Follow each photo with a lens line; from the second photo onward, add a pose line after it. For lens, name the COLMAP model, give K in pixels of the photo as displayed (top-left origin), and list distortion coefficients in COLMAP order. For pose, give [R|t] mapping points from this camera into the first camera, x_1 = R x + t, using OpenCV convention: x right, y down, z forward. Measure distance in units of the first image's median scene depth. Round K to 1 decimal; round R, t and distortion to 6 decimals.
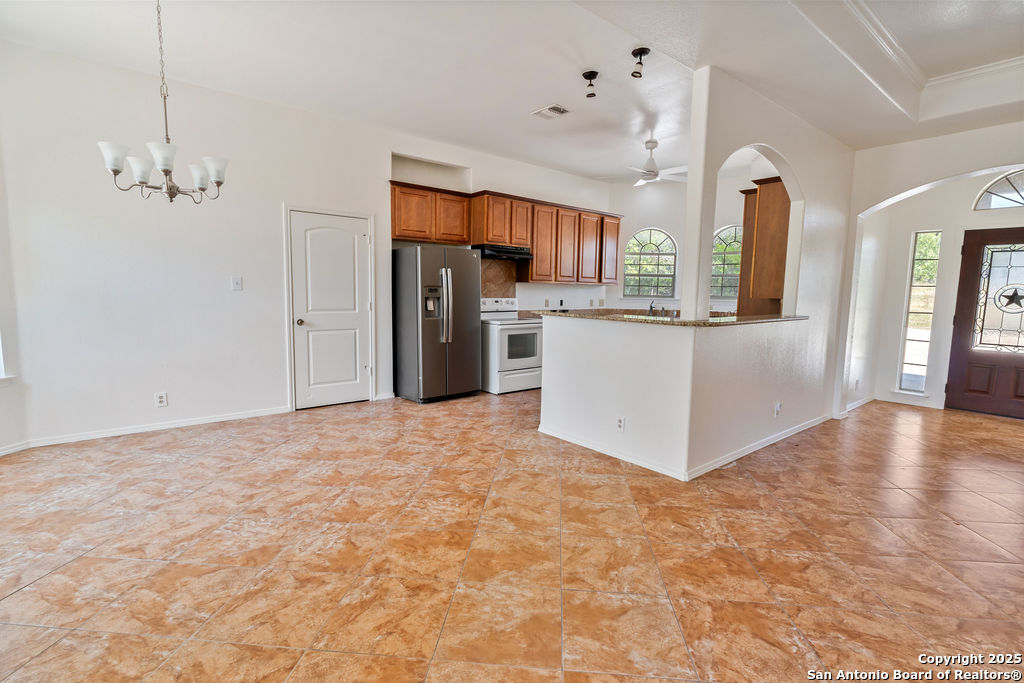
lens RADIAL K [[485.9, 0, 515.6], [0, 485.9, 342.4], [0, 0, 1]] dist [0.001819, -0.000337]
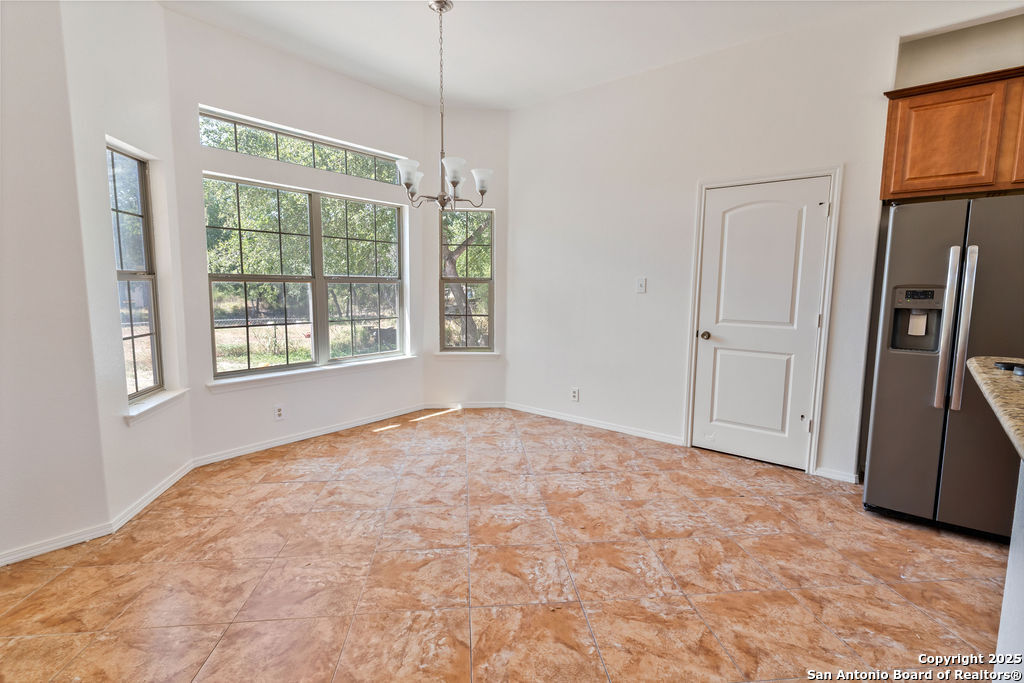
lens RADIAL K [[485.9, 0, 515.6], [0, 485.9, 342.4], [0, 0, 1]] dist [0.001819, -0.000337]
pose [[0.192978, 0.099172, -0.976179, 0.283498], [-0.112661, 0.990539, 0.078359, -0.065933], [0.974714, 0.094856, 0.202325, 0.647008]]
